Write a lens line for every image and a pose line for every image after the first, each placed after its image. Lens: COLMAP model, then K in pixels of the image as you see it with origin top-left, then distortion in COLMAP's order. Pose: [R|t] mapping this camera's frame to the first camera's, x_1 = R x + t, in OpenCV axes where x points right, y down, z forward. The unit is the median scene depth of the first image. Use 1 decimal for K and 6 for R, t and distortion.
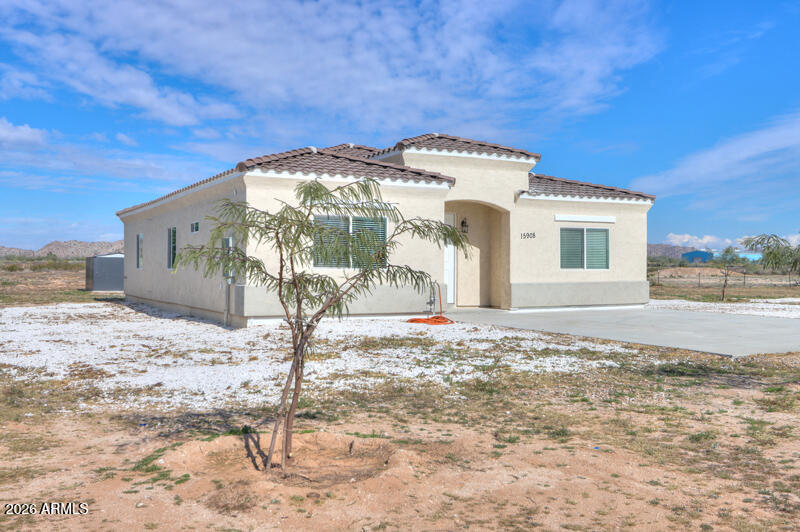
lens RADIAL K [[775.2, 0, 392.6], [0, 775.2, 259.6], [0, 0, 1]] dist [0.014823, 0.000000]
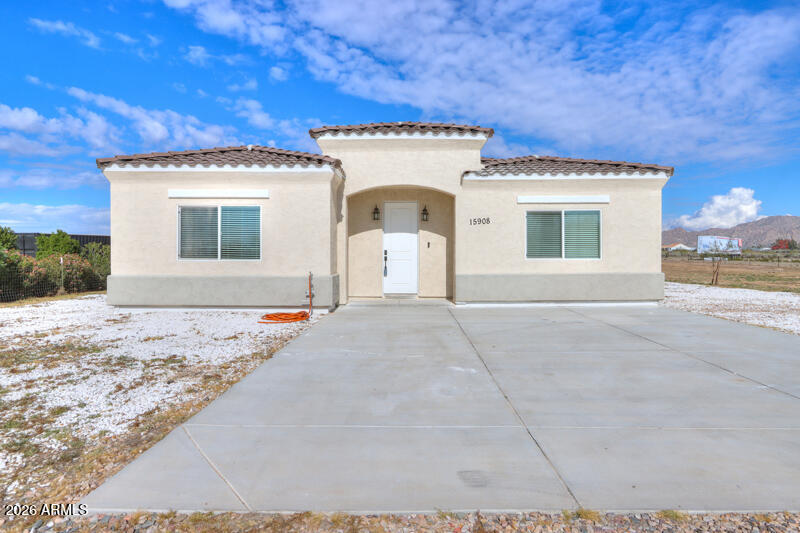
lens RADIAL K [[483.8, 0, 403.8], [0, 483.8, 272.3], [0, 0, 1]] dist [-0.010695, 0.003894]
pose [[0.871158, 0.017658, -0.490685, 0.359738], [0.004222, 0.999047, 0.043446, 0.003183], [0.490985, -0.039920, 0.870253, 0.451151]]
